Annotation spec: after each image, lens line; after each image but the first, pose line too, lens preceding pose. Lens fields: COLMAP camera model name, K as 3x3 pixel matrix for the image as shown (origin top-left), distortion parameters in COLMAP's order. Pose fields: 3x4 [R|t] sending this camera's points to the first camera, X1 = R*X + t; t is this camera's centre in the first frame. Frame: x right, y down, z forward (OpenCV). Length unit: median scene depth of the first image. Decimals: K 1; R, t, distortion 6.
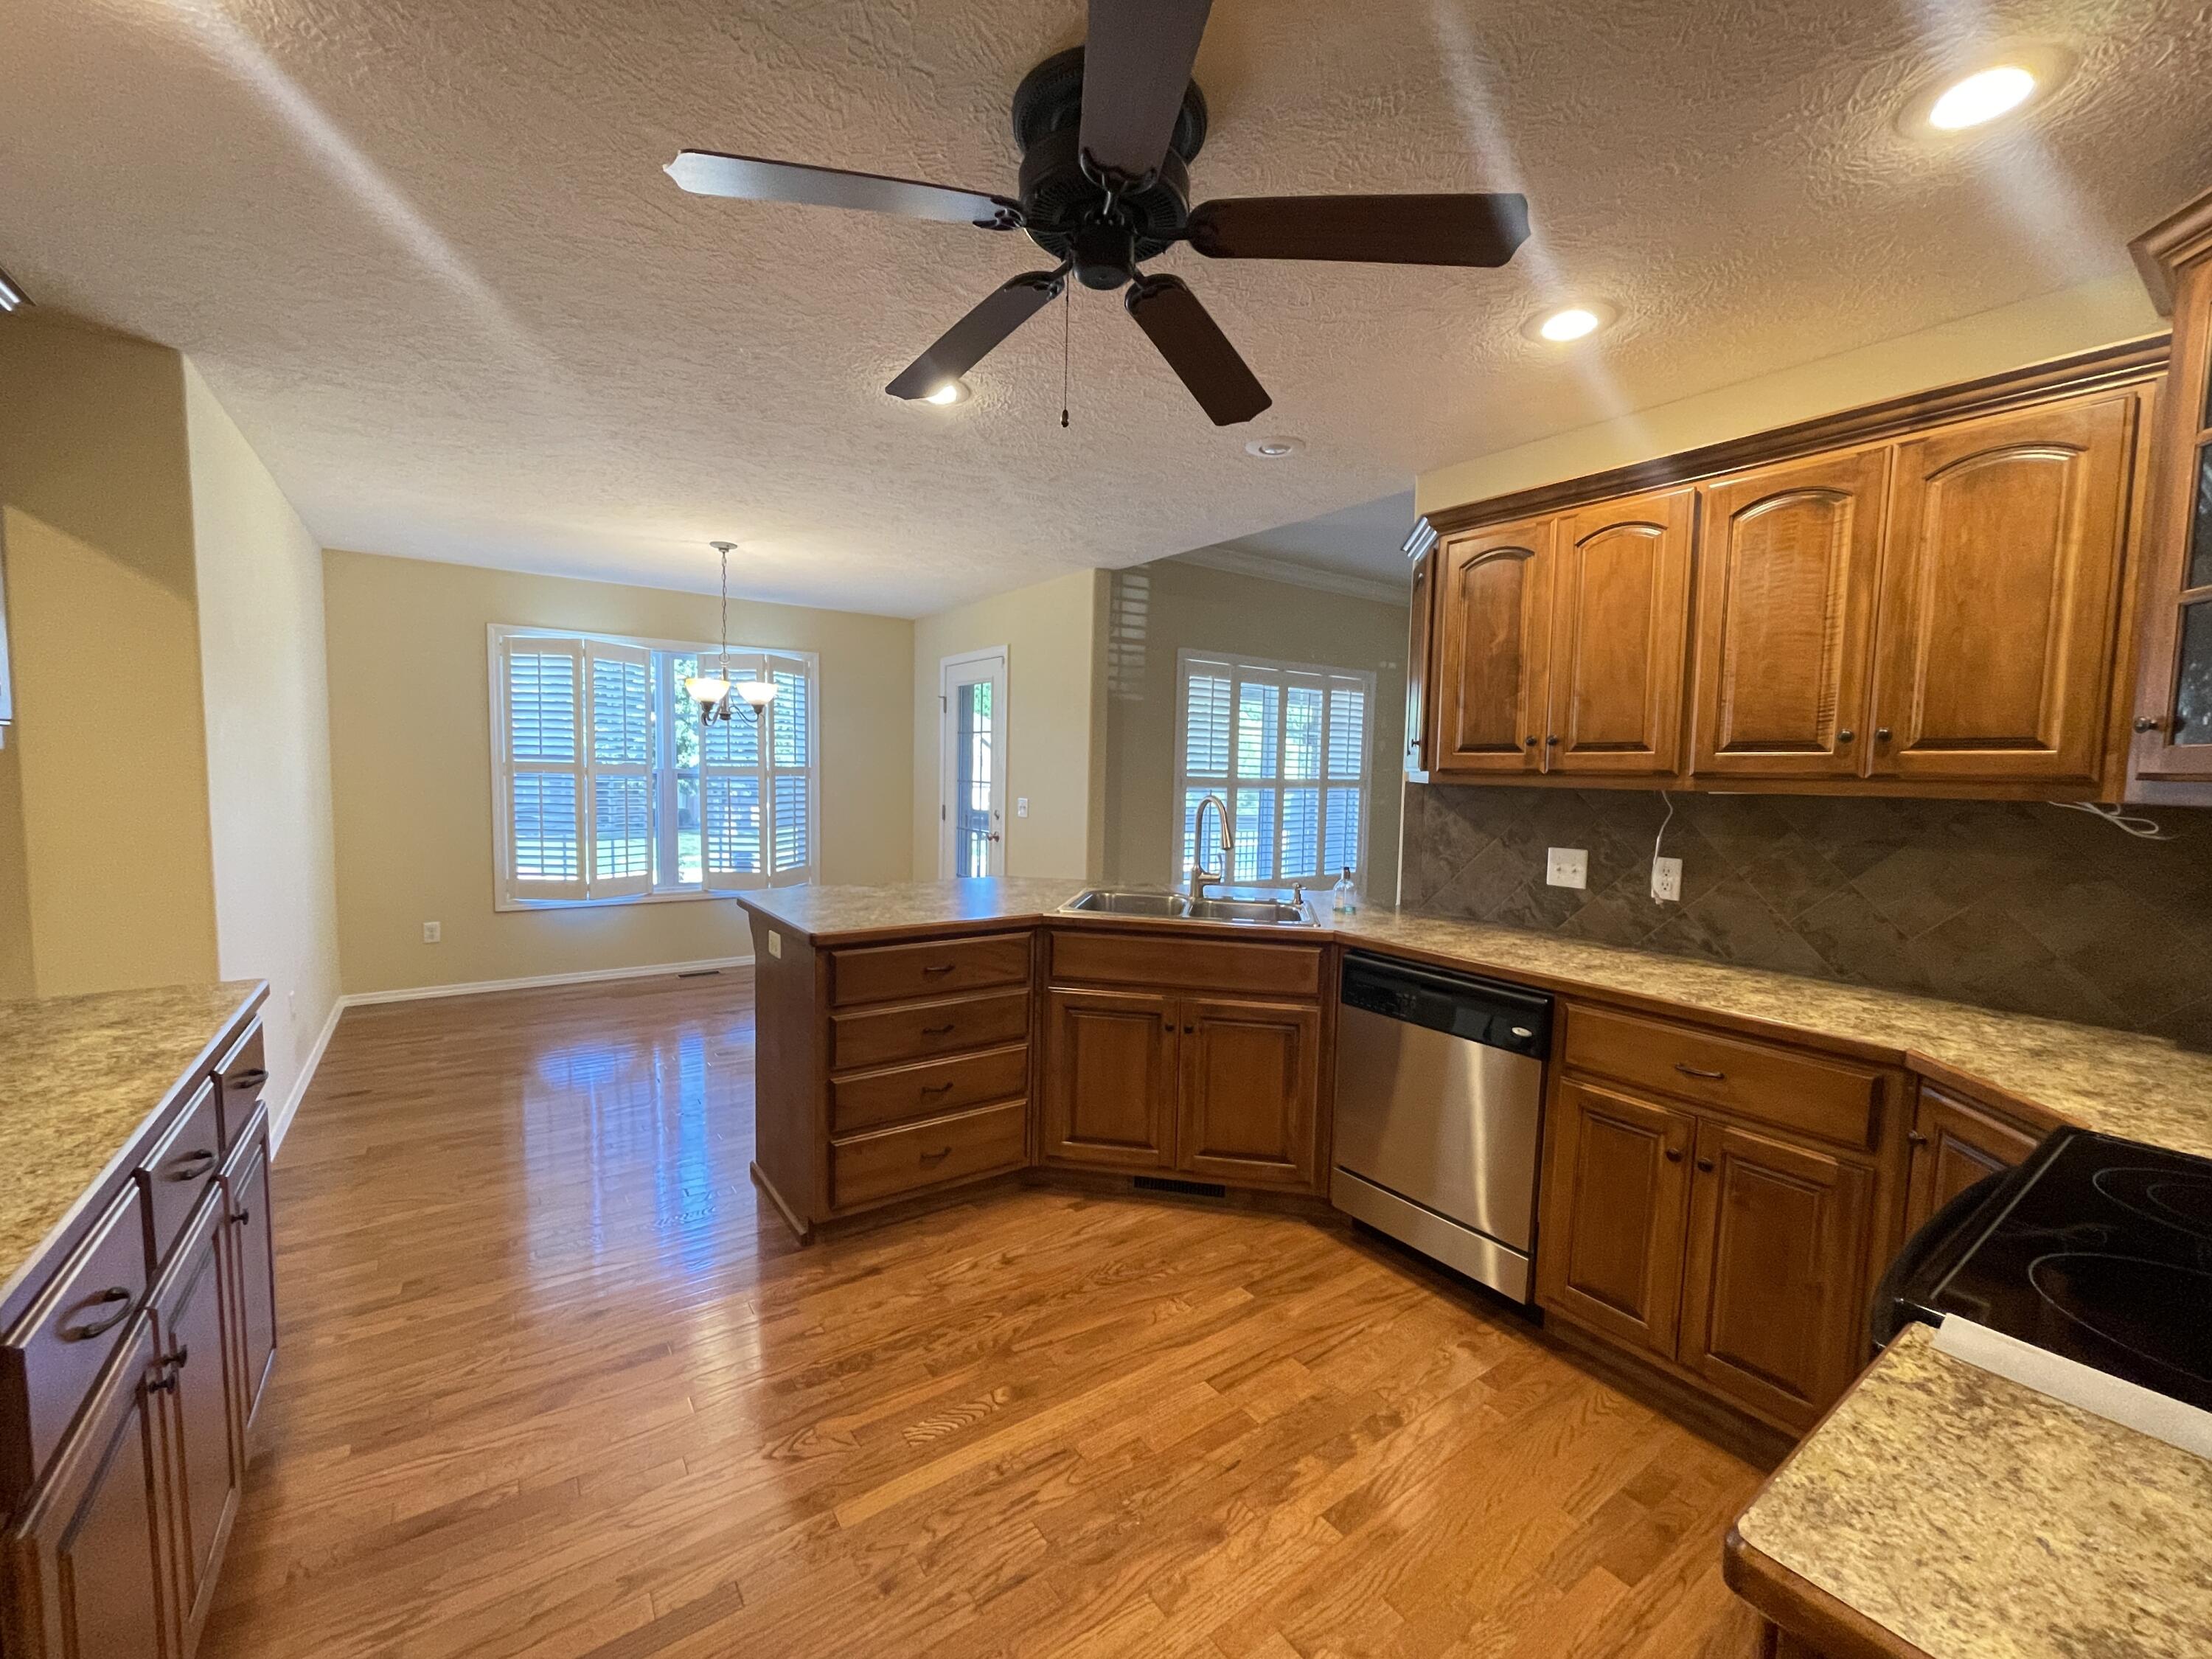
lens RADIAL K [[897.2, 0, 1102.6], [0, 897.2, 845.3], [0, 0, 1]] dist [-0.005069, -0.000189]
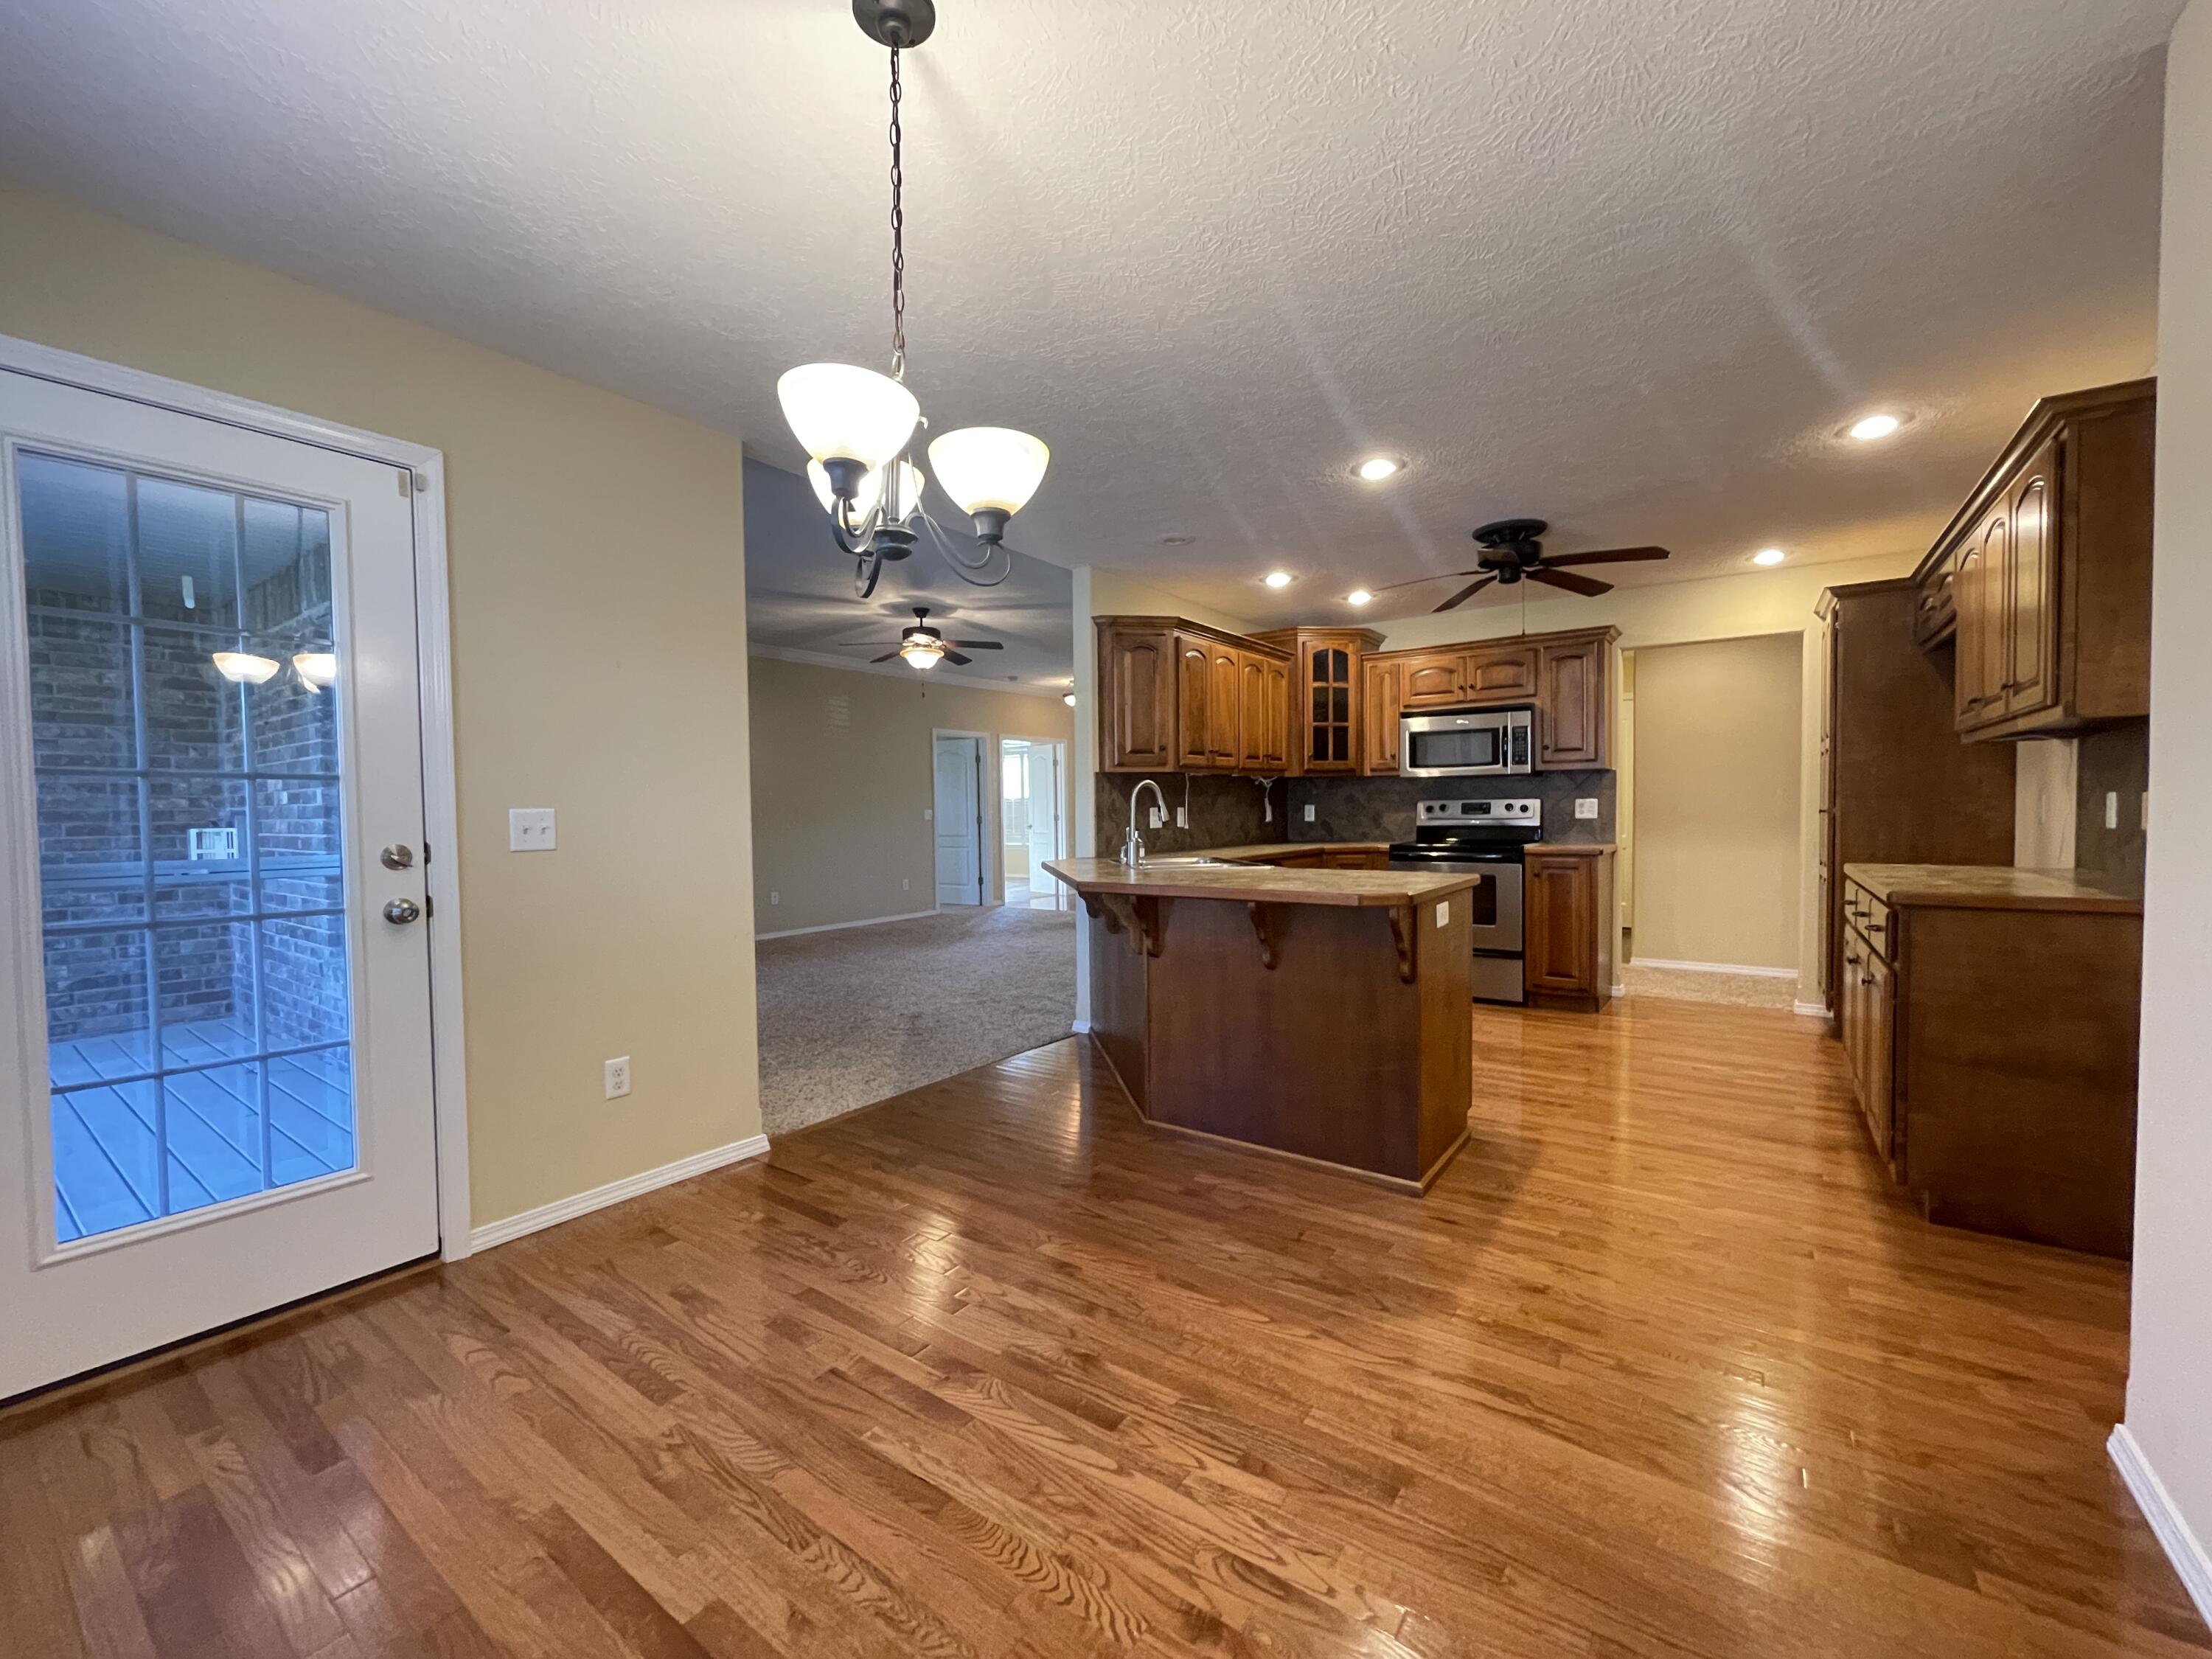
lens RADIAL K [[895.4, 0, 1095.3], [0, 895.4, 841.1], [0, 0, 1]] dist [-0.002864, 0.000720]
pose [[-0.316838, -0.054803, 0.946895, -1.118224], [0.086678, 0.992479, 0.086444, -0.091667], [-0.944511, 0.109463, -0.309705, 1.550893]]
